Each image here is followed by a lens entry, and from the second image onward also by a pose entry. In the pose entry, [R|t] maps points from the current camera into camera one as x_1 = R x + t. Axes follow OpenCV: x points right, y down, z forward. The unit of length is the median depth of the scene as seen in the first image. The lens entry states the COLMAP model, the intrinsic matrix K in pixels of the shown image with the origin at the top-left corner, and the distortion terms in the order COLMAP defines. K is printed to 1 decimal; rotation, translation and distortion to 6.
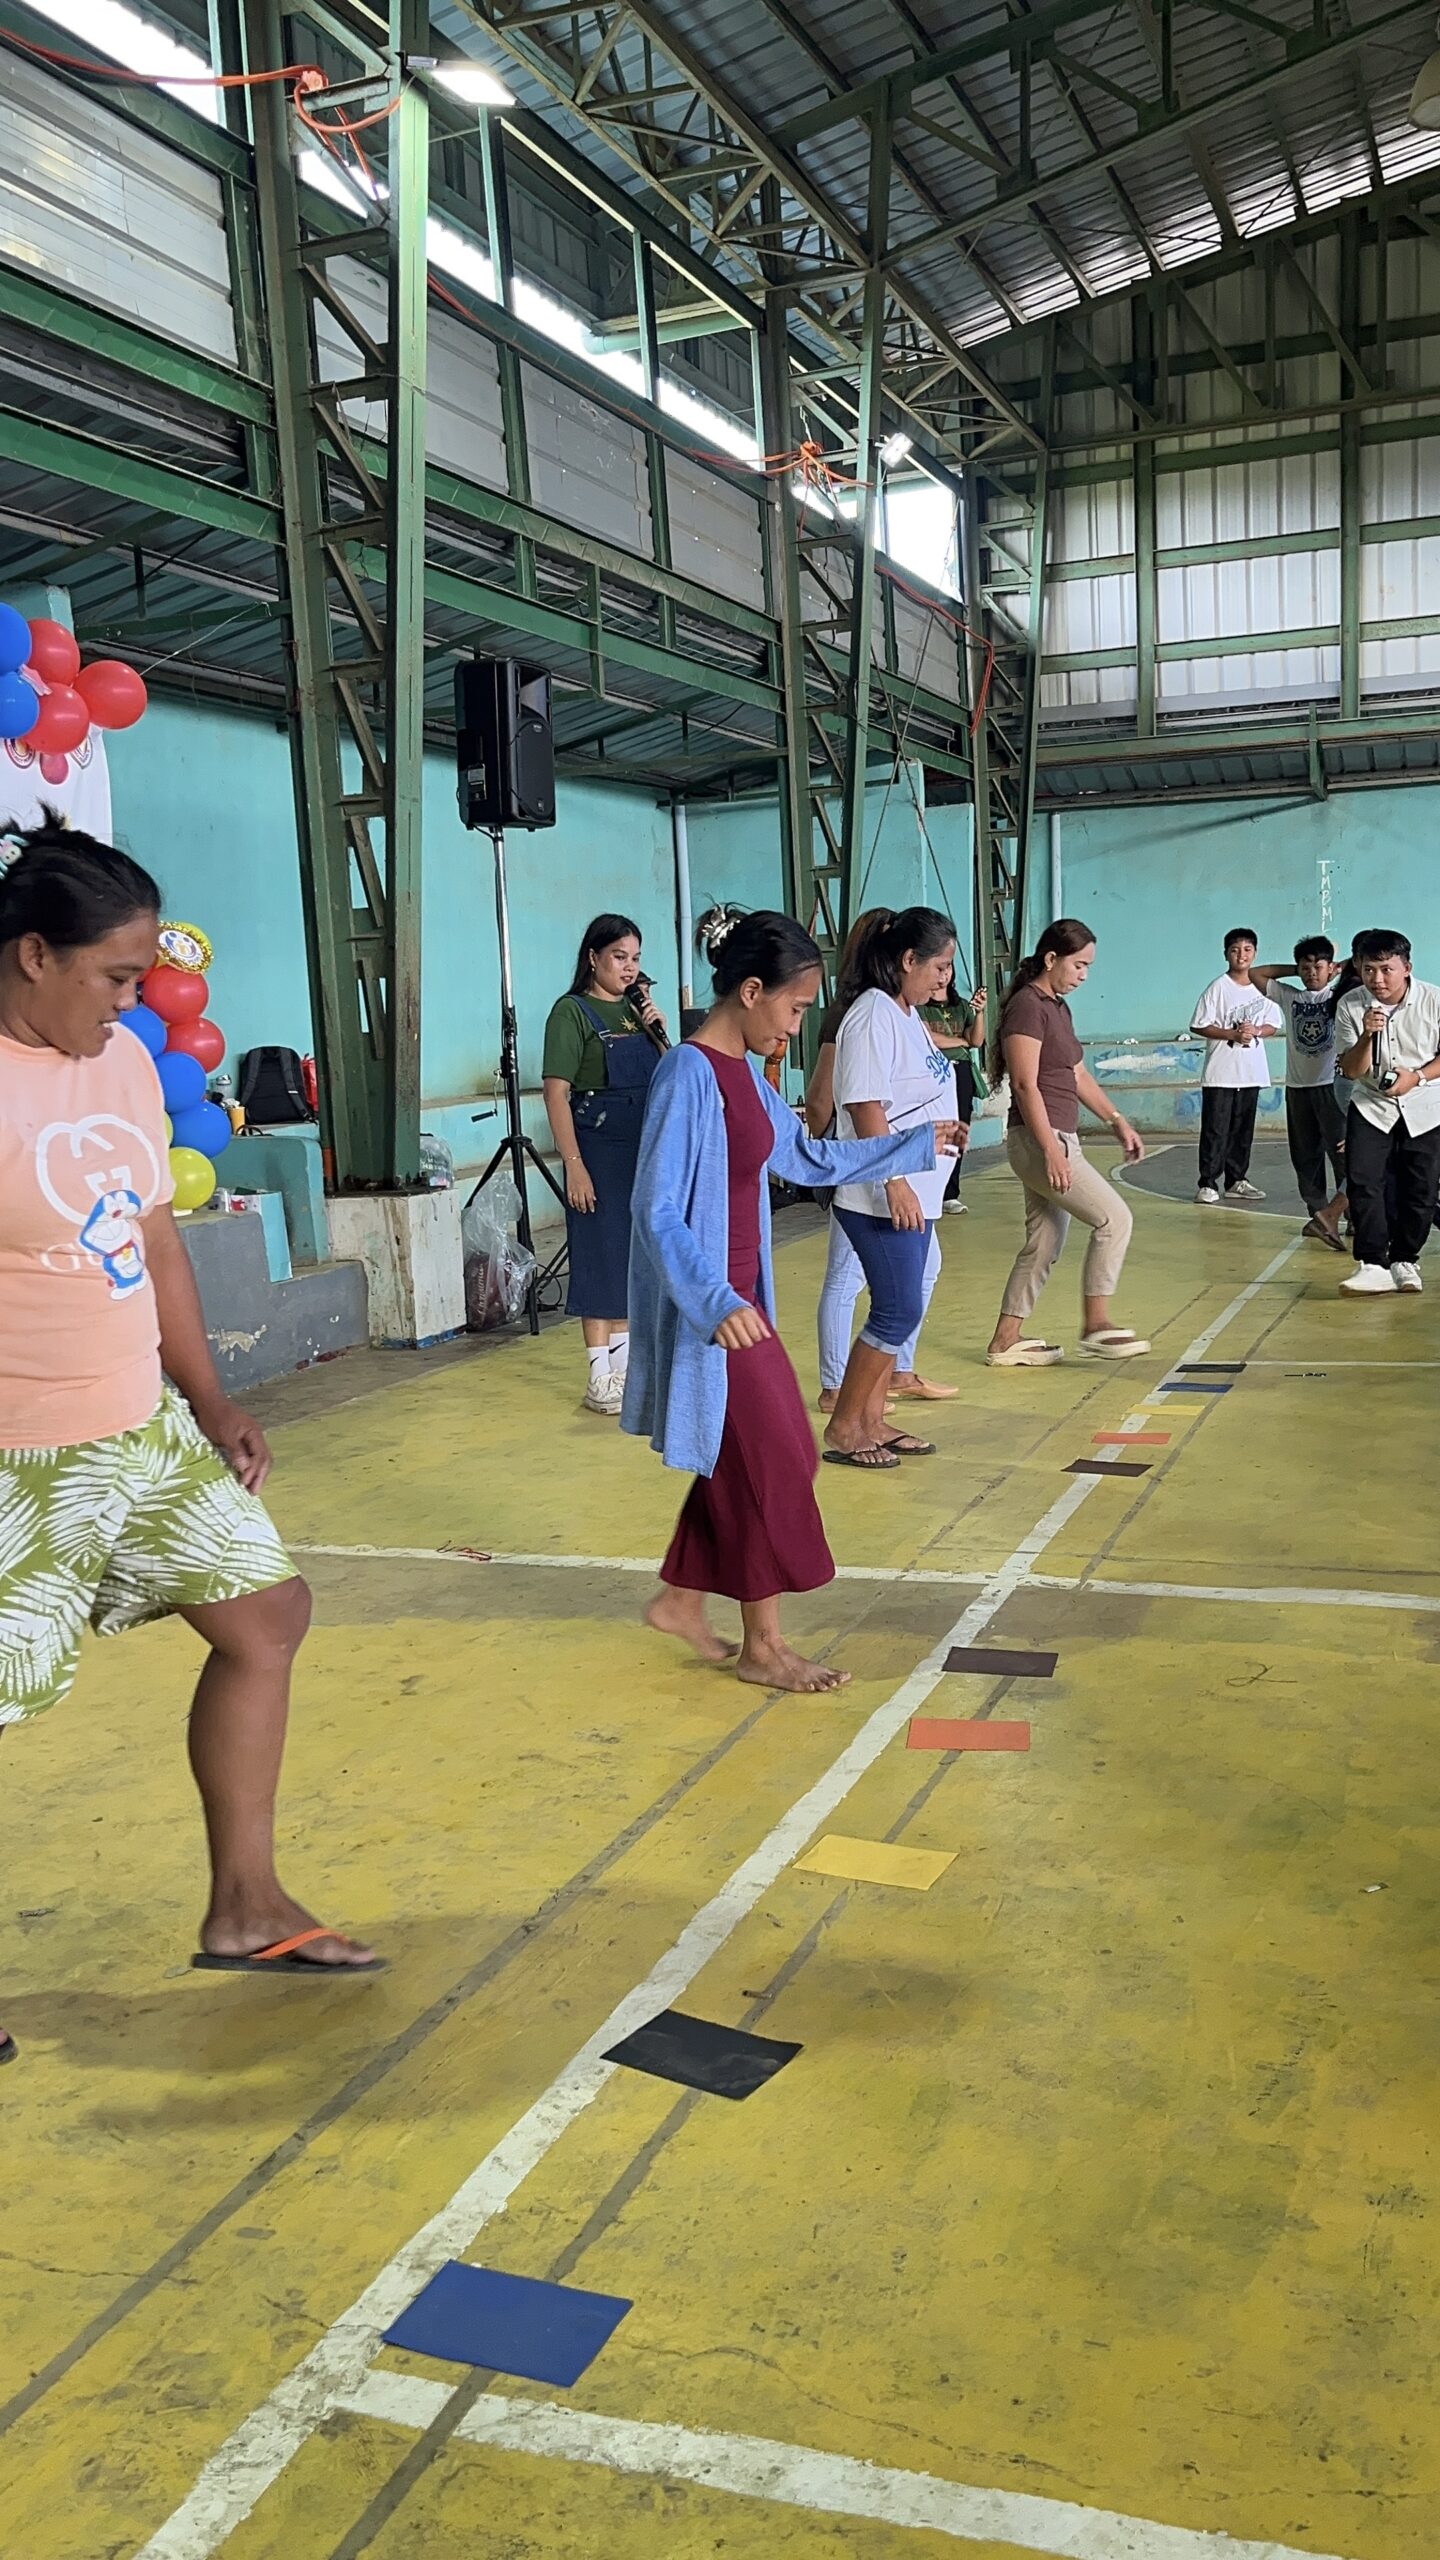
lens RADIAL K [[2145.3, 0, 736.8], [0, 2145.3, 1282.6], [0, 0, 1]] dist [0.049043, -0.044717]
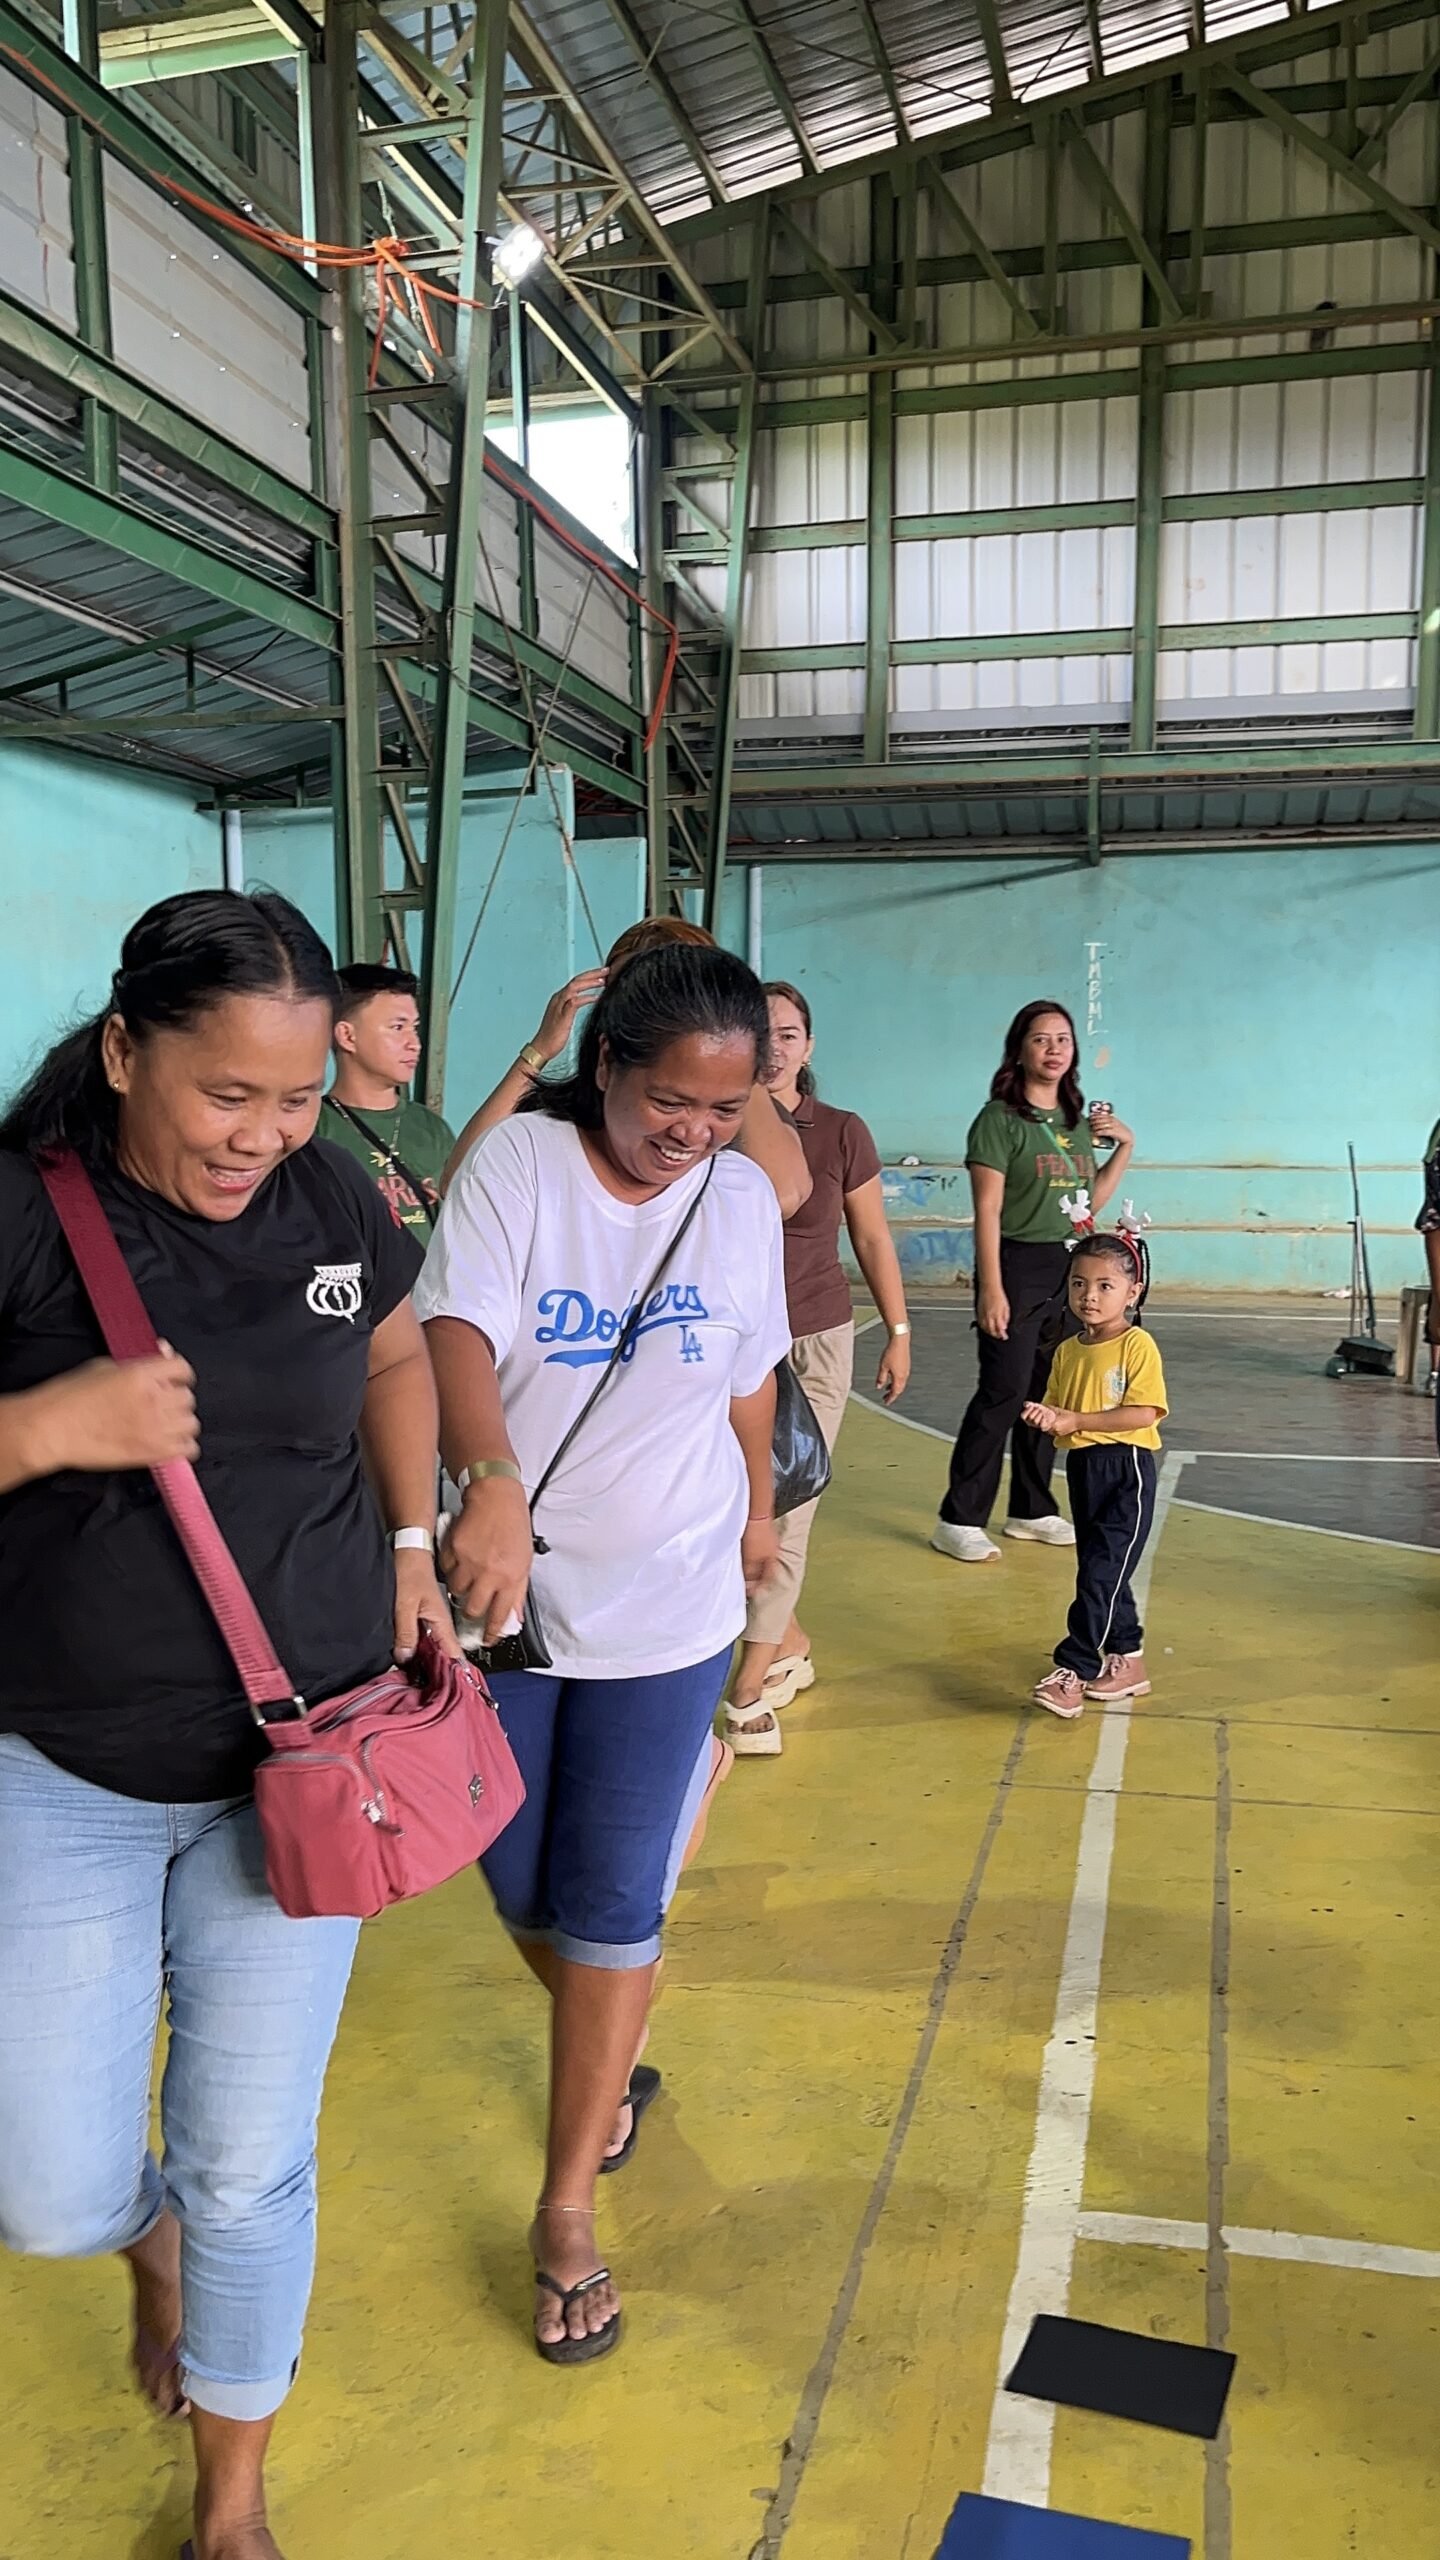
lens RADIAL K [[2145.3, 0, 659.1], [0, 2145.3, 1316.2], [0, 0, 1]] dist [0.049043, -0.044717]
pose [[0.994211, 0.031299, 0.102781, 0.056291], [-0.028638, 0.999218, -0.027258, -0.048509], [-0.103554, 0.024156, 0.994330, 0.342251]]
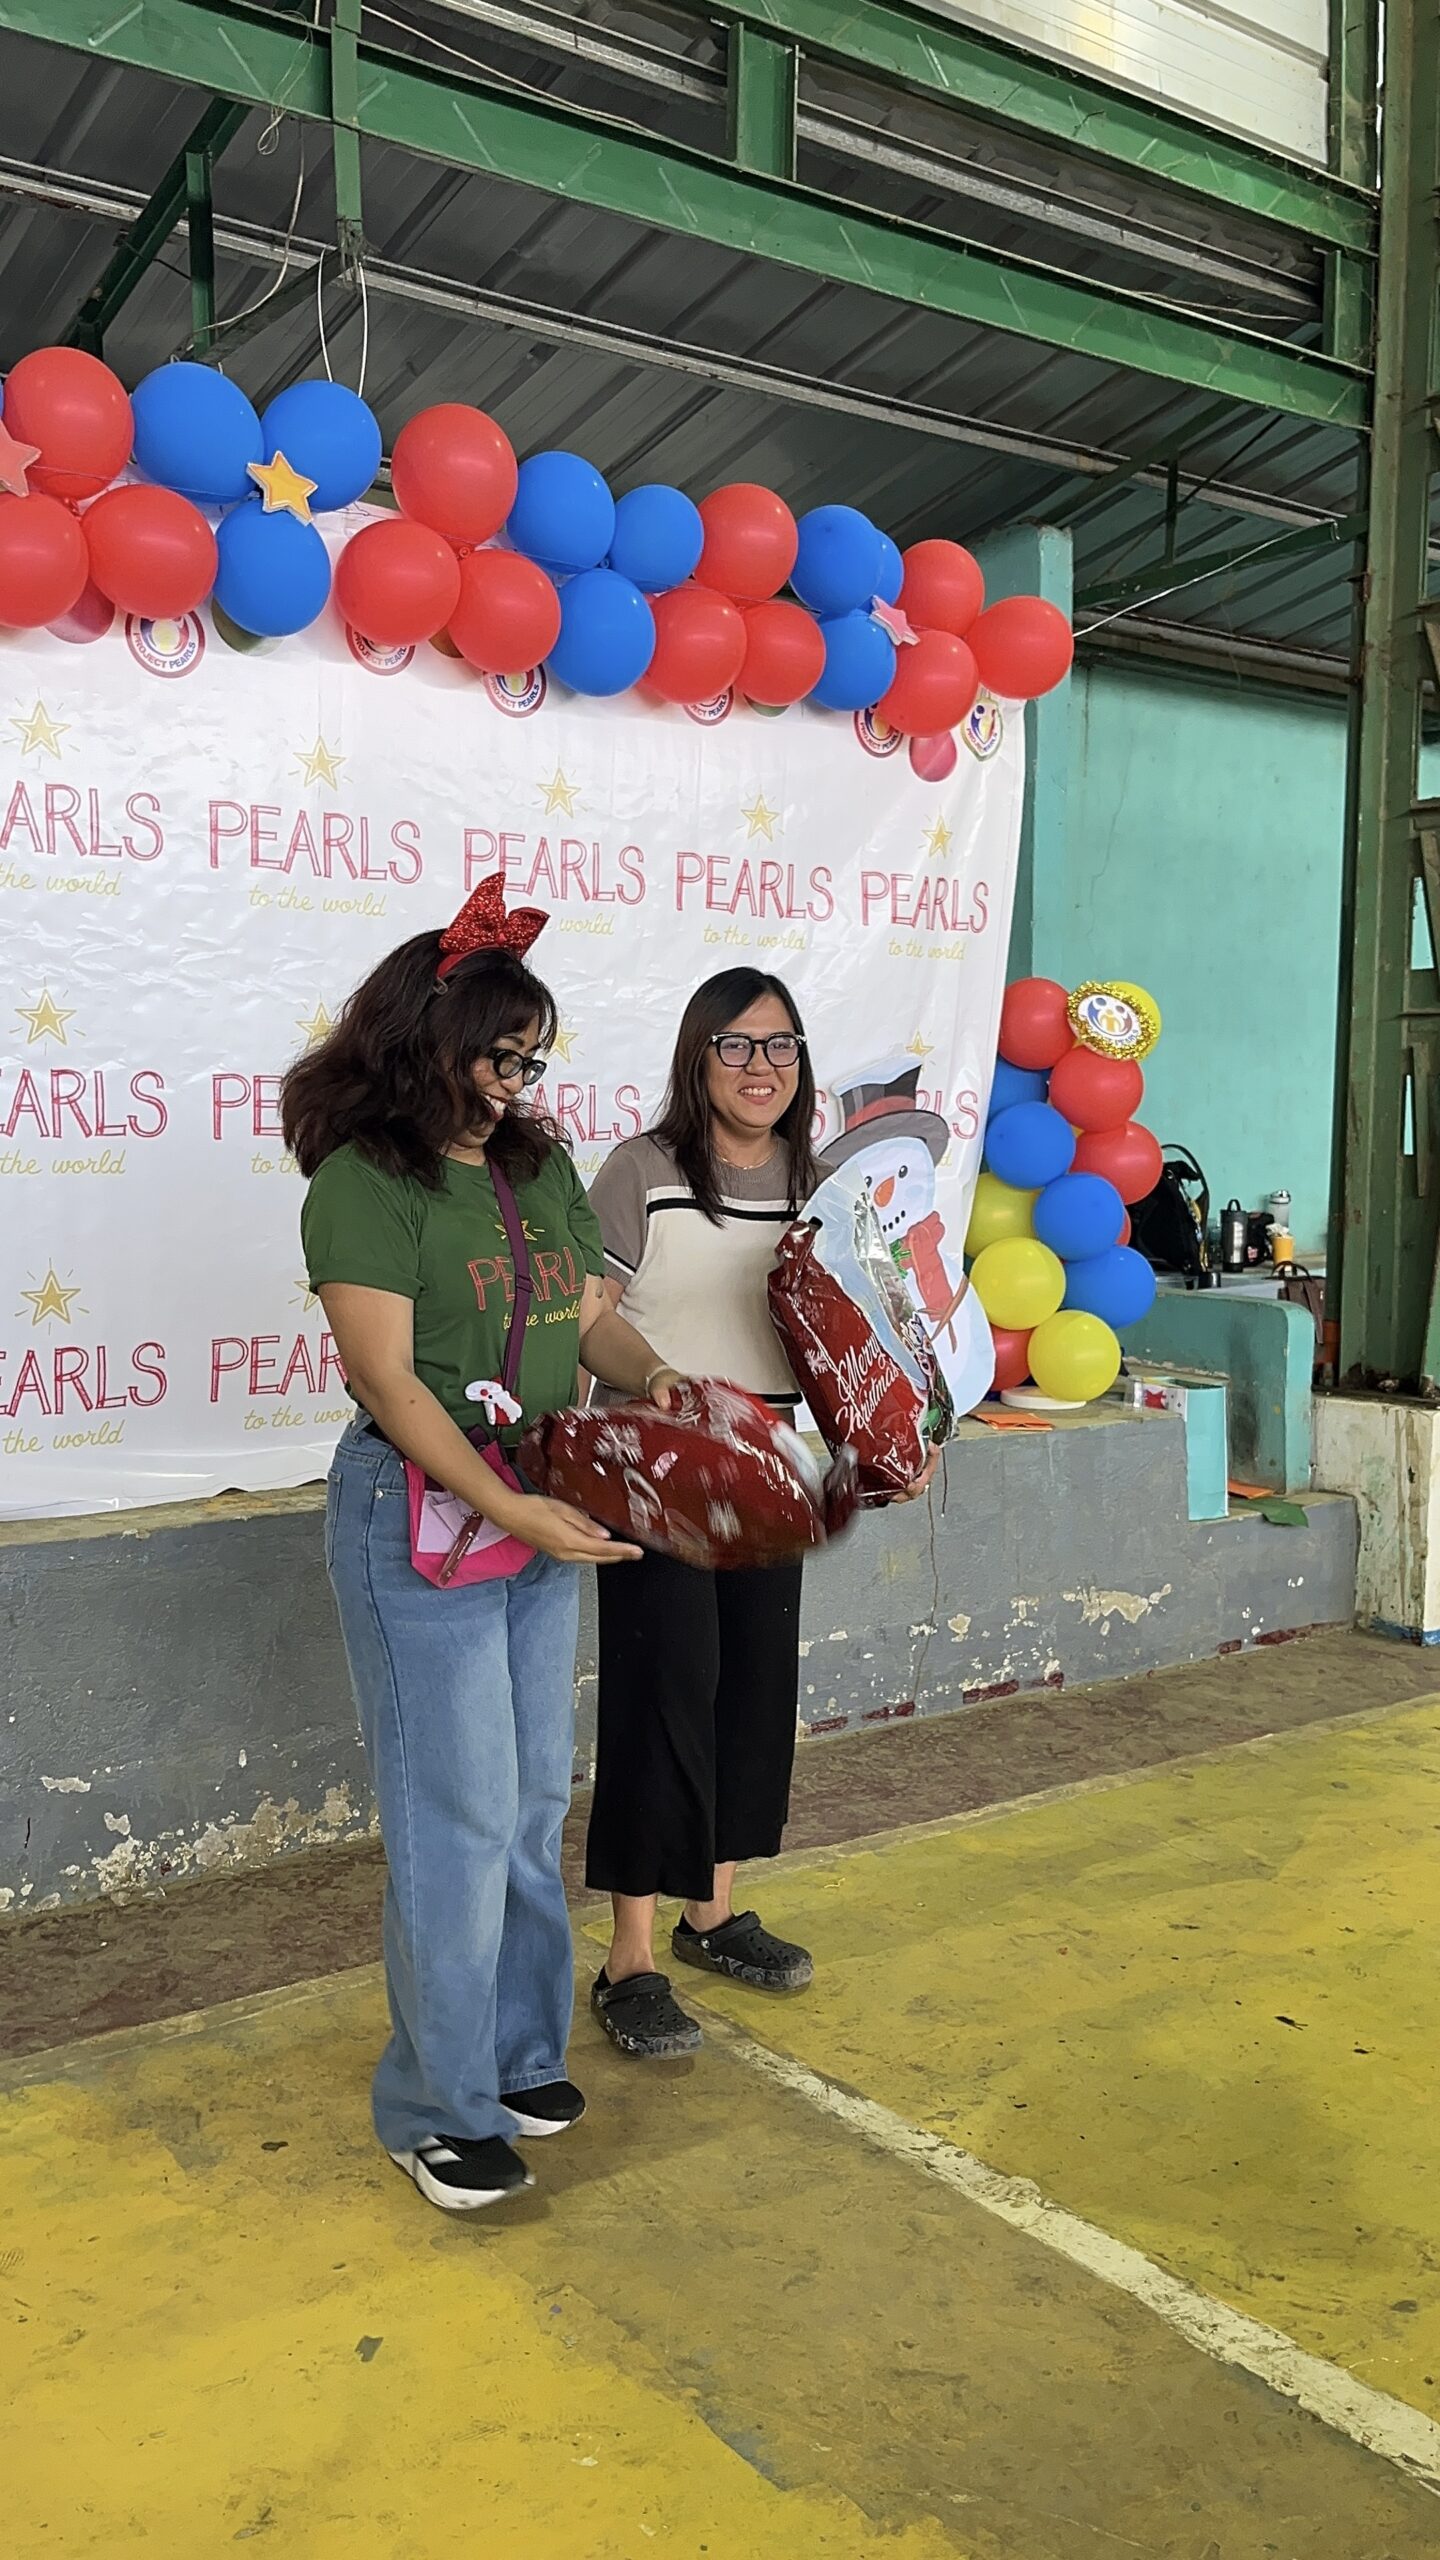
lens RADIAL K [[2145.3, 0, 706.9], [0, 2145.3, 1315.0], [0, 0, 1]] dist [0.049043, -0.044717]
pose [[0.833392, 0.106759, -0.542273, 0.008254], [-0.117627, 0.992949, 0.014710, -0.031492], [0.540020, 0.051526, 0.840073, 0.198425]]
